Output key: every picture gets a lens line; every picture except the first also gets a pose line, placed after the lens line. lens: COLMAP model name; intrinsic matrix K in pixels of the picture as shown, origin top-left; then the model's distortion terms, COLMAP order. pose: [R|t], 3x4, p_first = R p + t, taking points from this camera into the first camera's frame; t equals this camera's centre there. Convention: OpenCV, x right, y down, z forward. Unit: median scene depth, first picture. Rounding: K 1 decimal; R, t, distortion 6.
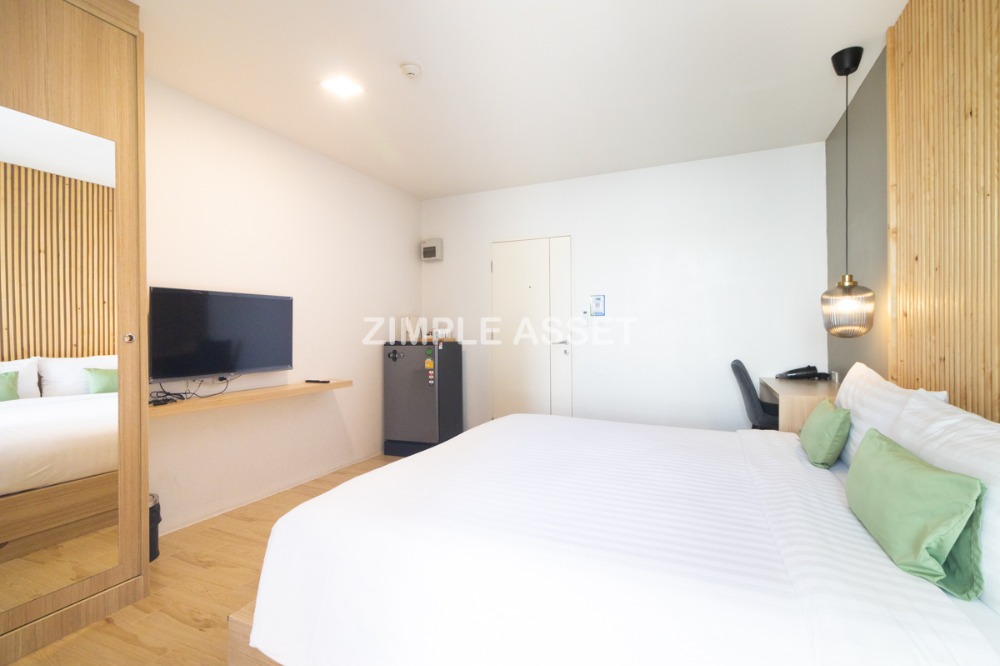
lens RADIAL K [[463.1, 0, 503.5], [0, 463.1, 328.5], [0, 0, 1]] dist [-0.001580, -0.000021]
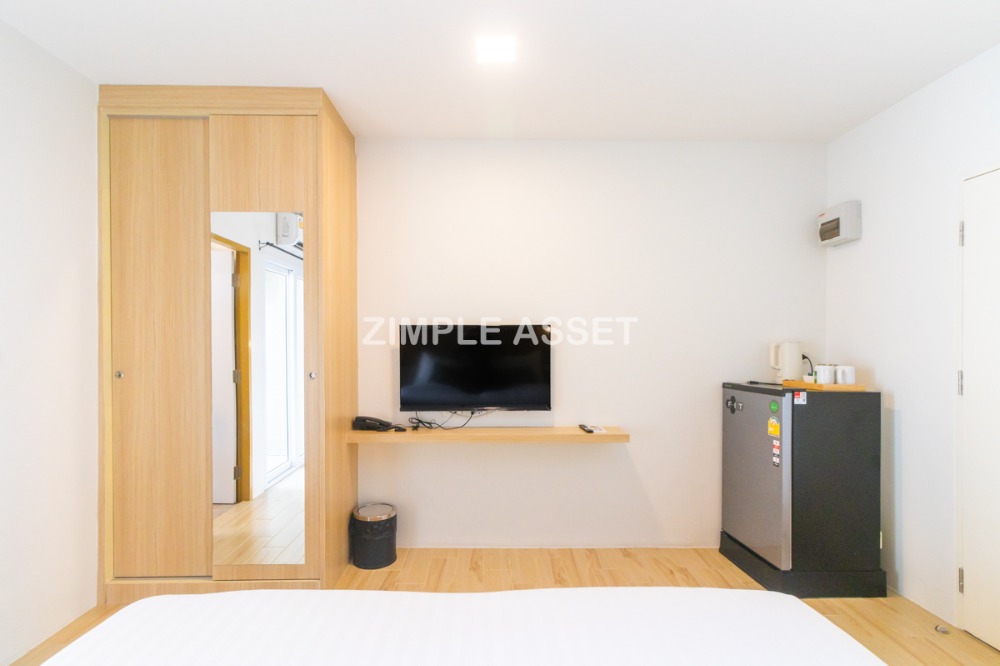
lens RADIAL K [[463.1, 0, 476.4], [0, 463.1, 346.9], [0, 0, 1]] dist [-0.001580, -0.000021]
pose [[0.419419, 0.011411, -0.907721, 0.208316], [0.000425, 0.999918, 0.012766, -0.031942], [0.907793, -0.005740, 0.419380, 0.421748]]
